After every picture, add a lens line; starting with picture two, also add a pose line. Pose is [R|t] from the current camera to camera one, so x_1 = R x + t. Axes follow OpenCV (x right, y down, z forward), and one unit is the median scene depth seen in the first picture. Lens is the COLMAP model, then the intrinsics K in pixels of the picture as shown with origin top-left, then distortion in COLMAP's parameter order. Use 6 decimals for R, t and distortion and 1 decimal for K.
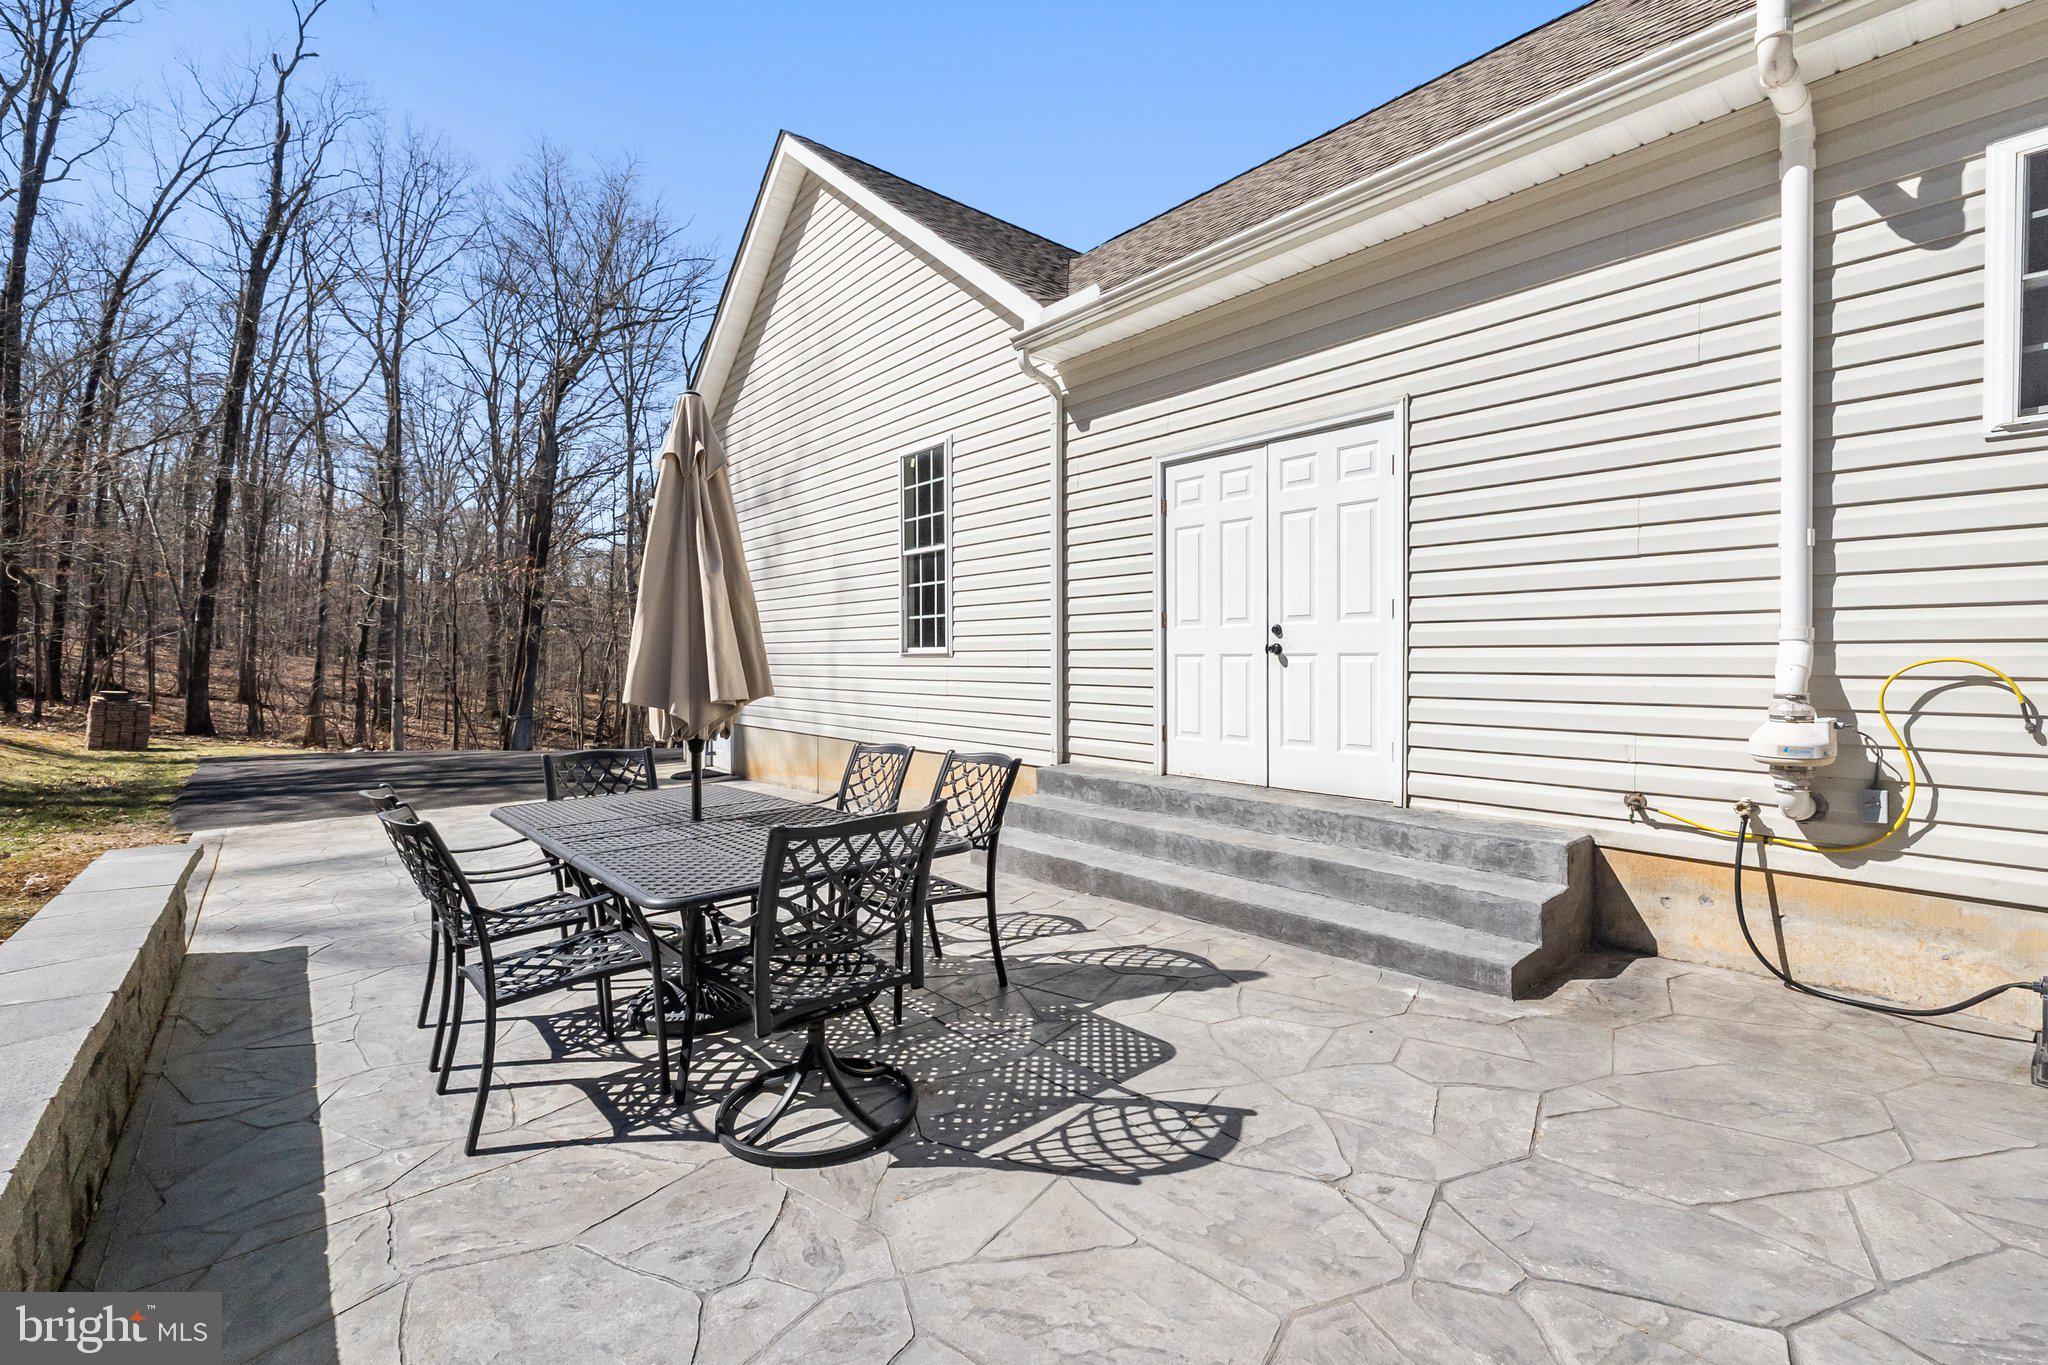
lens RADIAL K [[849.9, 0, 1036.6], [0, 849.9, 665.9], [0, 0, 1]] dist [-0.007419, 0.000167]
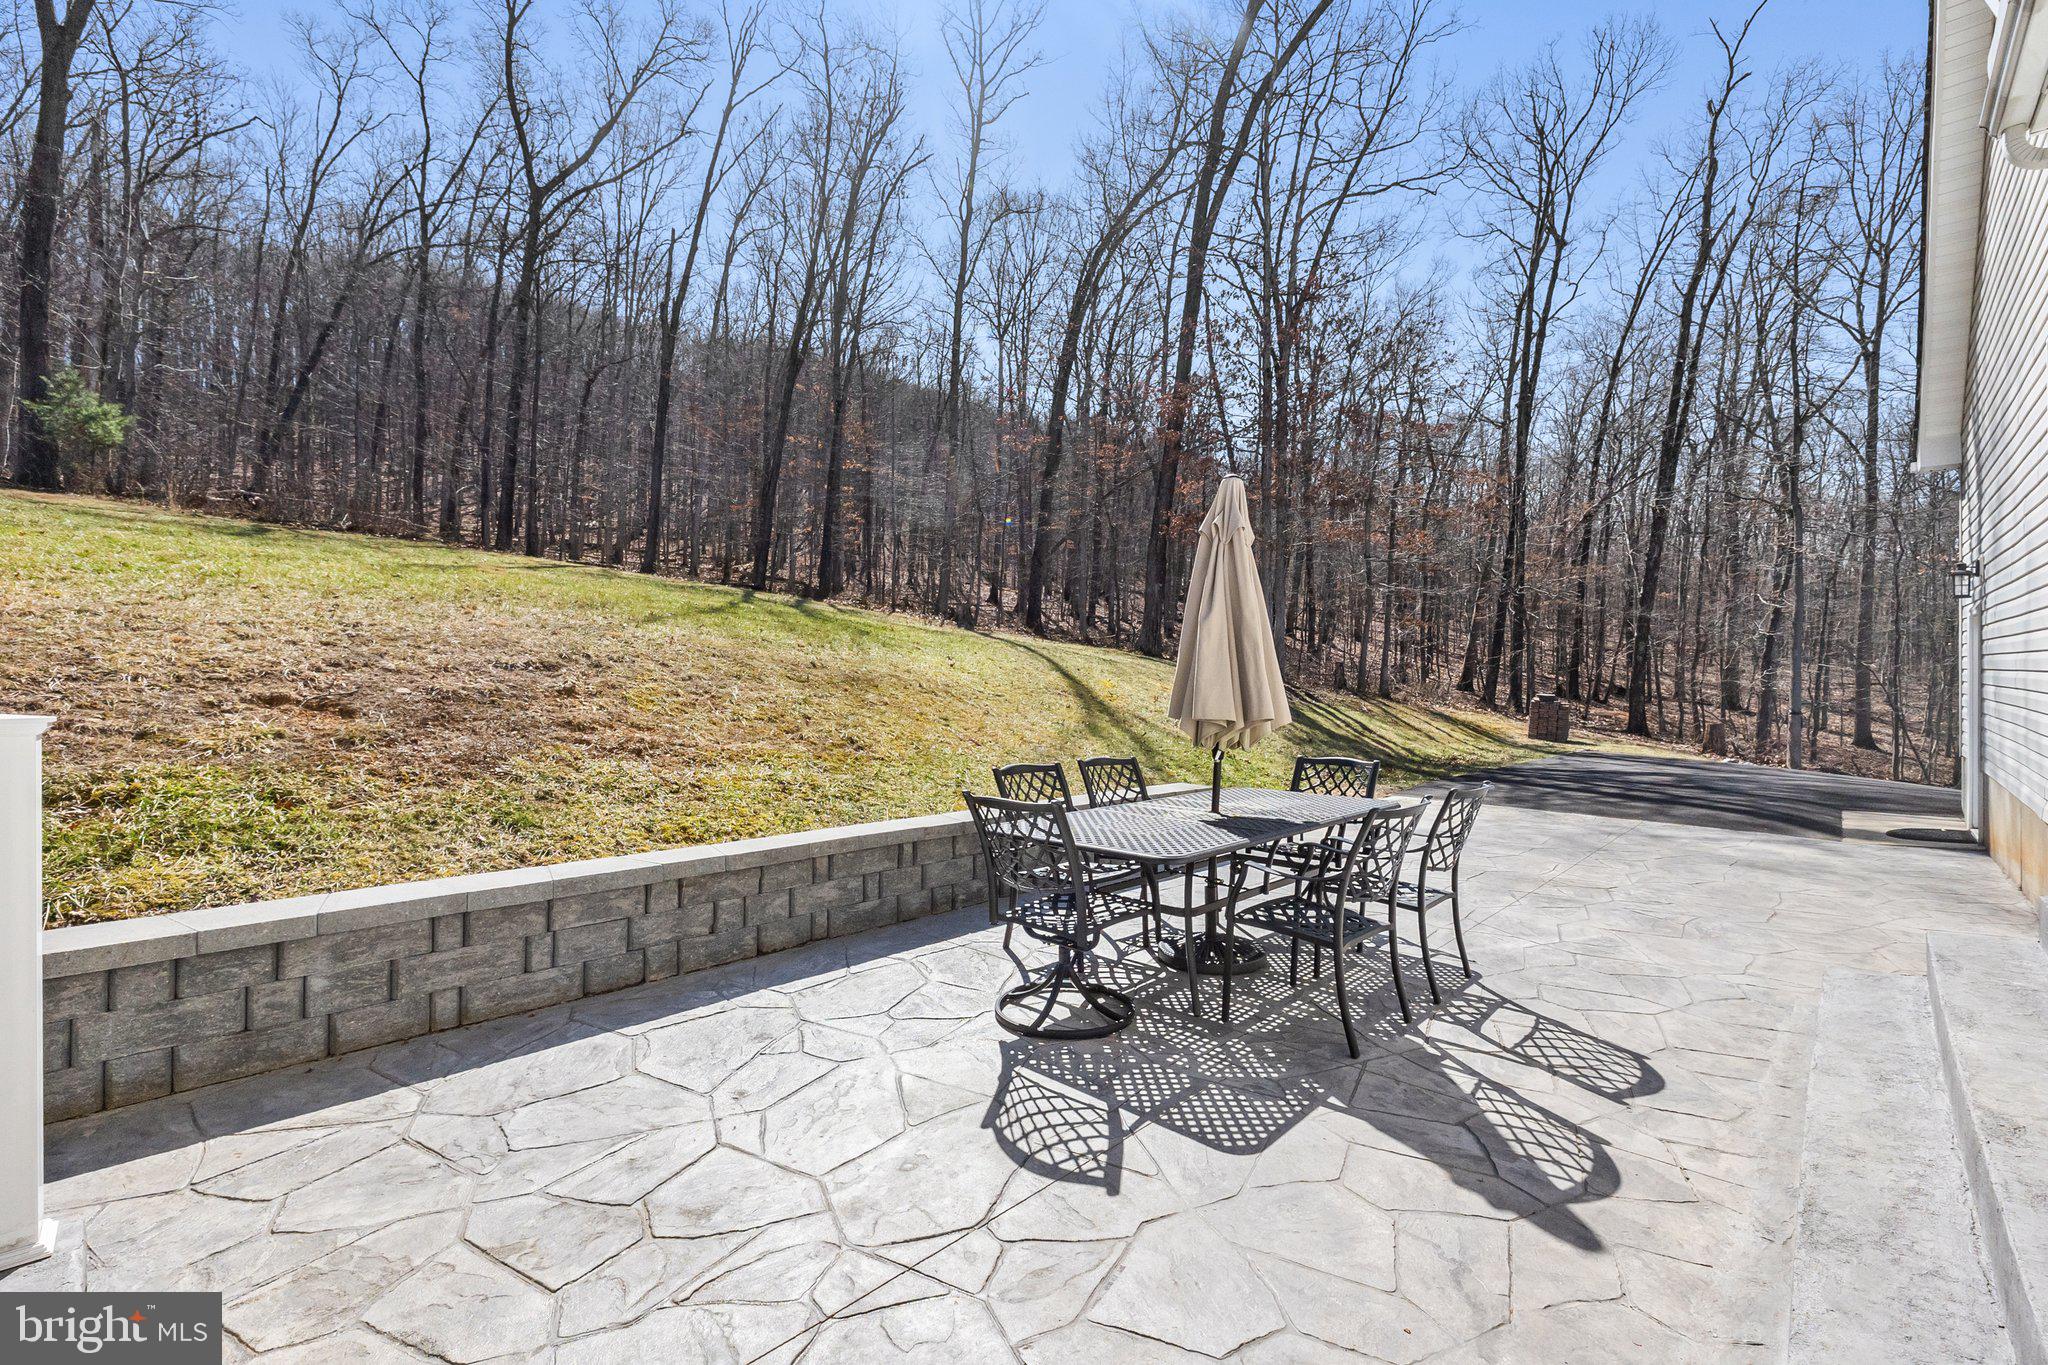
lens RADIAL K [[849.9, 0, 1042.3], [0, 849.9, 670.7], [0, 0, 1]] dist [-0.007419, 0.000167]
pose [[0.120431, 0.004408, -0.992712, 0.916631], [-0.007961, 0.999962, 0.003474, -0.037113], [0.992690, 0.007484, 0.120462, 0.636958]]
